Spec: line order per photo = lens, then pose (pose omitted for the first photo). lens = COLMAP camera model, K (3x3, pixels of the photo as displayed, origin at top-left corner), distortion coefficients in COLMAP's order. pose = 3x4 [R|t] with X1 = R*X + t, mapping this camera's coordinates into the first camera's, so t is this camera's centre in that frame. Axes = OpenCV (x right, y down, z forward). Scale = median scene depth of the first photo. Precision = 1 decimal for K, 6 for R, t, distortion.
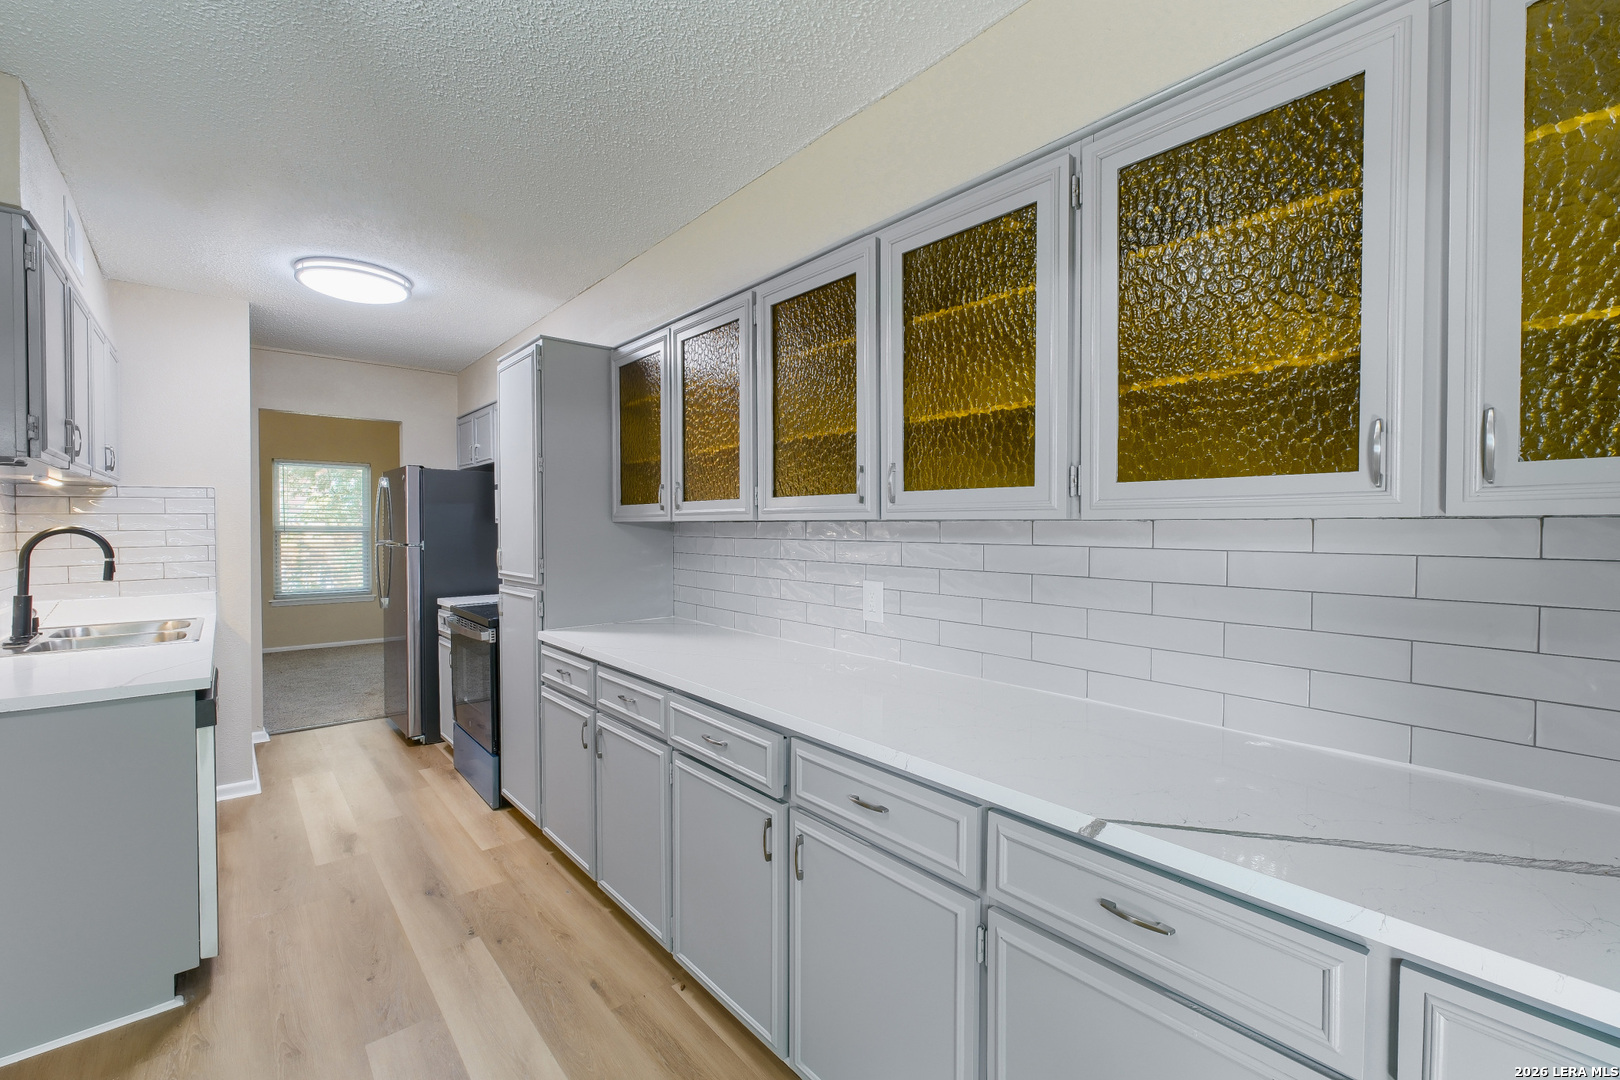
lens RADIAL K [[687.9, 0, 809.8], [0, 687.9, 541.1], [0, 0, 1]] dist [0.000596, 0.000329]
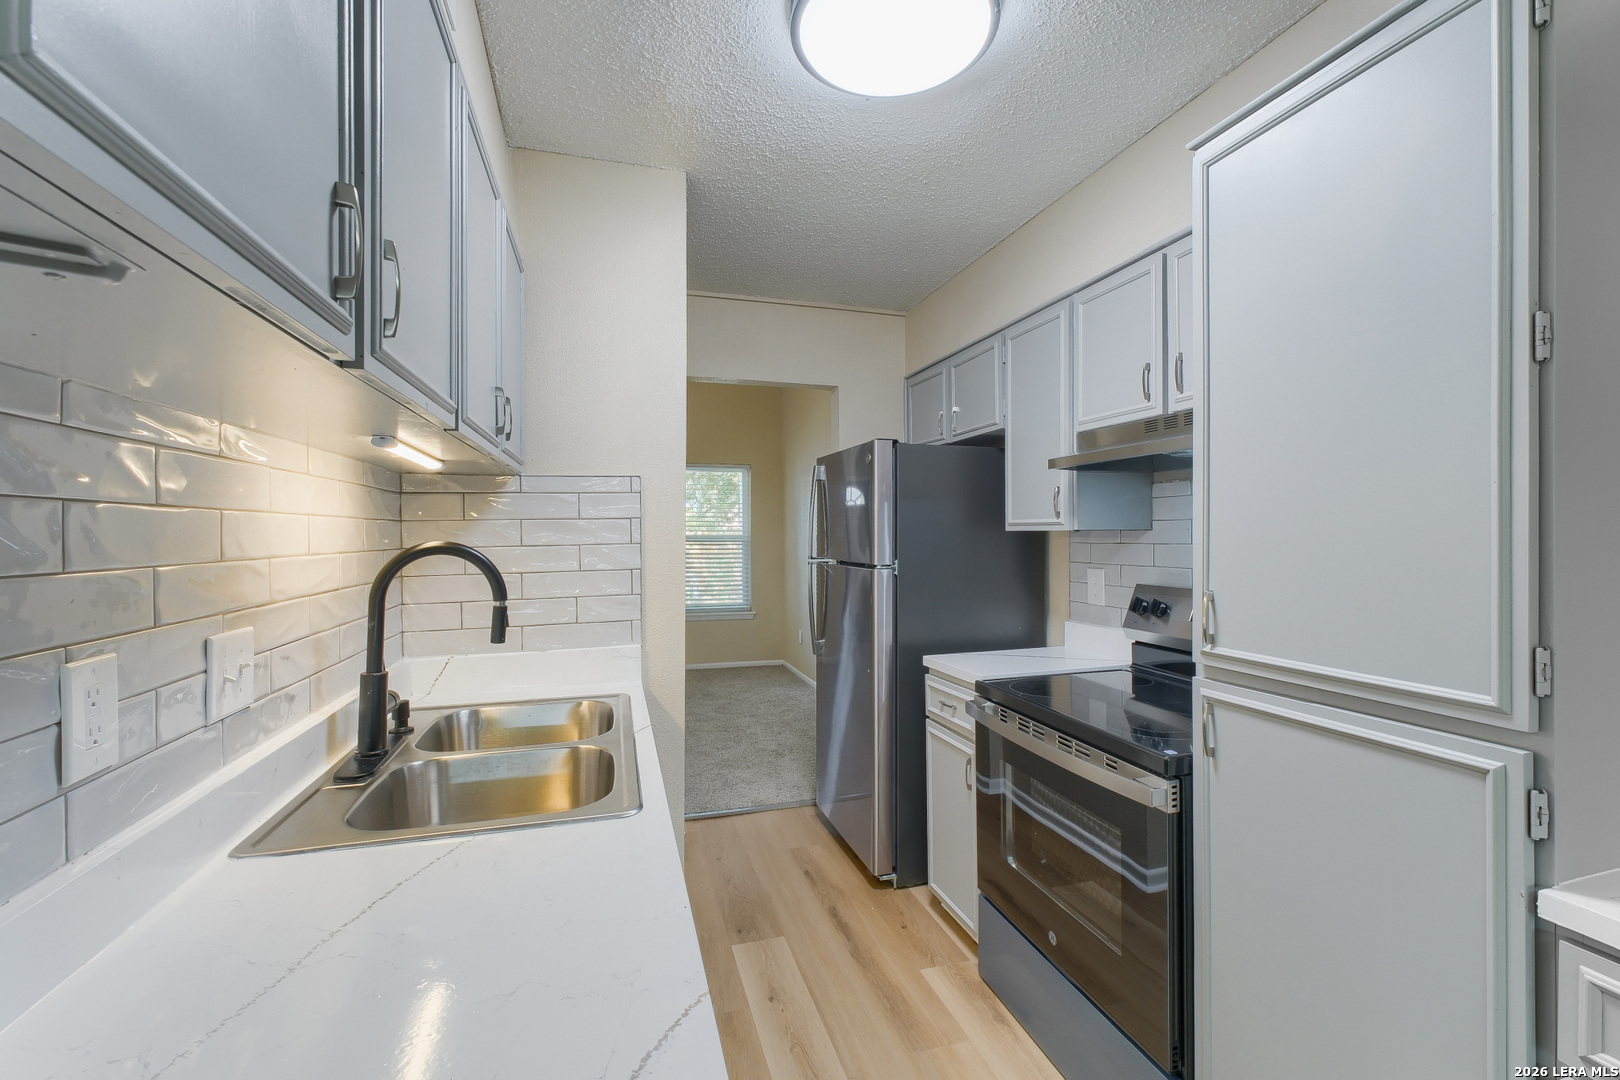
lens RADIAL K [[687.9, 0, 808.8], [0, 687.9, 540.1], [0, 0, 1]] dist [0.000596, 0.000329]
pose [[0.912431, 0.002508, -0.409223, -0.494478], [-0.006920, 0.999933, -0.009300, -0.015573], [0.409172, 0.011317, 0.912387, 0.519731]]
